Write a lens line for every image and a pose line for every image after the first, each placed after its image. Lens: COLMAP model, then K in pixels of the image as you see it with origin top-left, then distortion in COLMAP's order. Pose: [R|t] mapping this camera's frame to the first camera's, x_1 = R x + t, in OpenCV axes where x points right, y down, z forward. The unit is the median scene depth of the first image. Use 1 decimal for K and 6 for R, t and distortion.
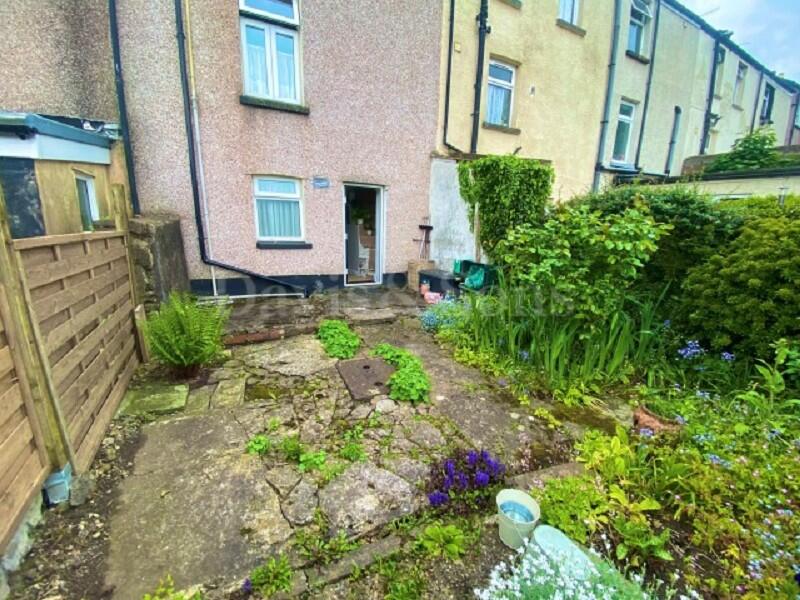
lens RADIAL K [[320.6, 0, 396.6], [0, 320.6, 298.6], [0, 0, 1]] dist [0.033739, -0.029084]
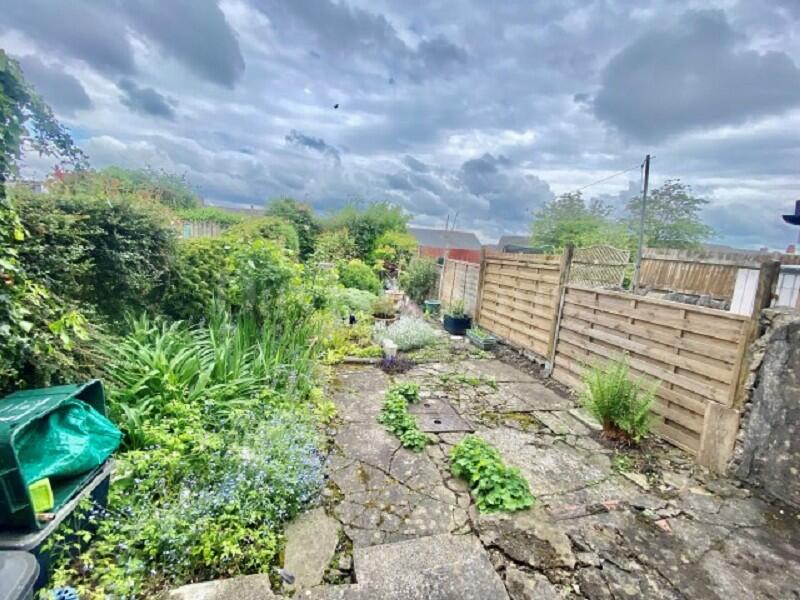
lens RADIAL K [[320.6, 0, 396.6], [0, 320.6, 298.6], [0, 0, 1]] dist [0.033739, -0.029084]
pose [[-0.973769, -0.118720, 0.194110, -0.069330], [-0.038737, 0.927136, 0.372717, -0.281159], [-0.224216, 0.355421, -0.907416, 1.046918]]
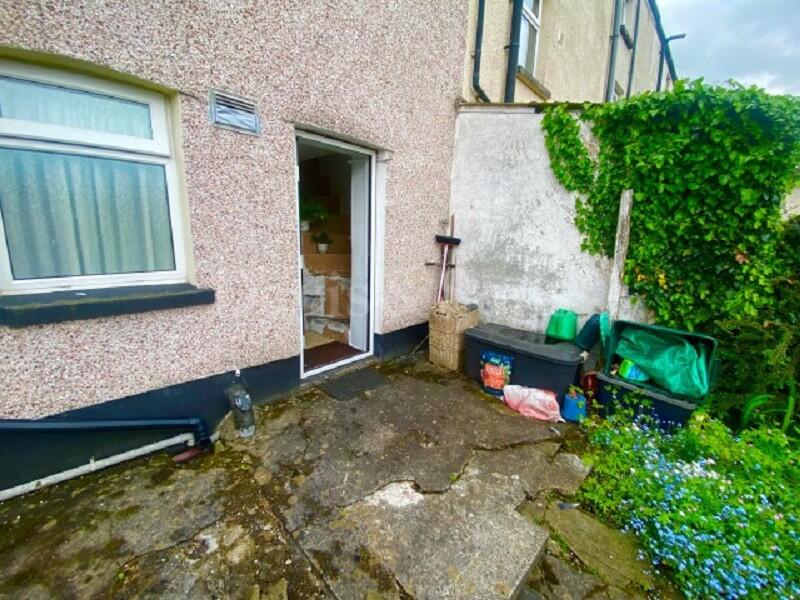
lens RADIAL K [[320.6, 0, 396.6], [0, 320.6, 298.6], [0, 0, 1]] dist [0.033739, -0.029084]
pose [[0.950375, -0.057272, 0.305790, -0.196189], [0.062747, 0.997997, -0.008097, -0.156015], [-0.304714, 0.026882, 0.952065, 0.644245]]
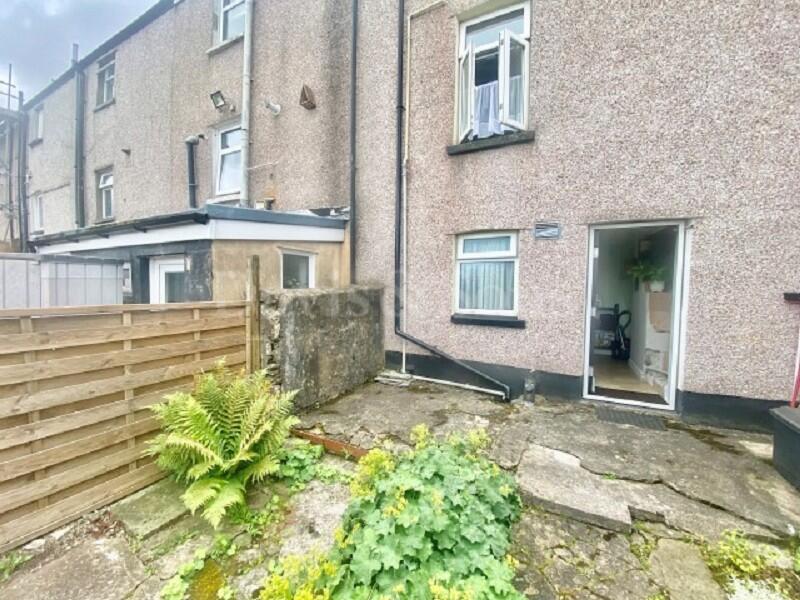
lens RADIAL K [[318.0, 0, 395.4], [0, 318.0, 307.1], [0, 0, 1]] dist [0.000743, -0.000162]
pose [[0.584902, 0.042670, -0.809981, 0.118615], [-0.181499, 0.980178, -0.079428, -0.105041], [0.790536, 0.193468, 0.581053, 0.425255]]
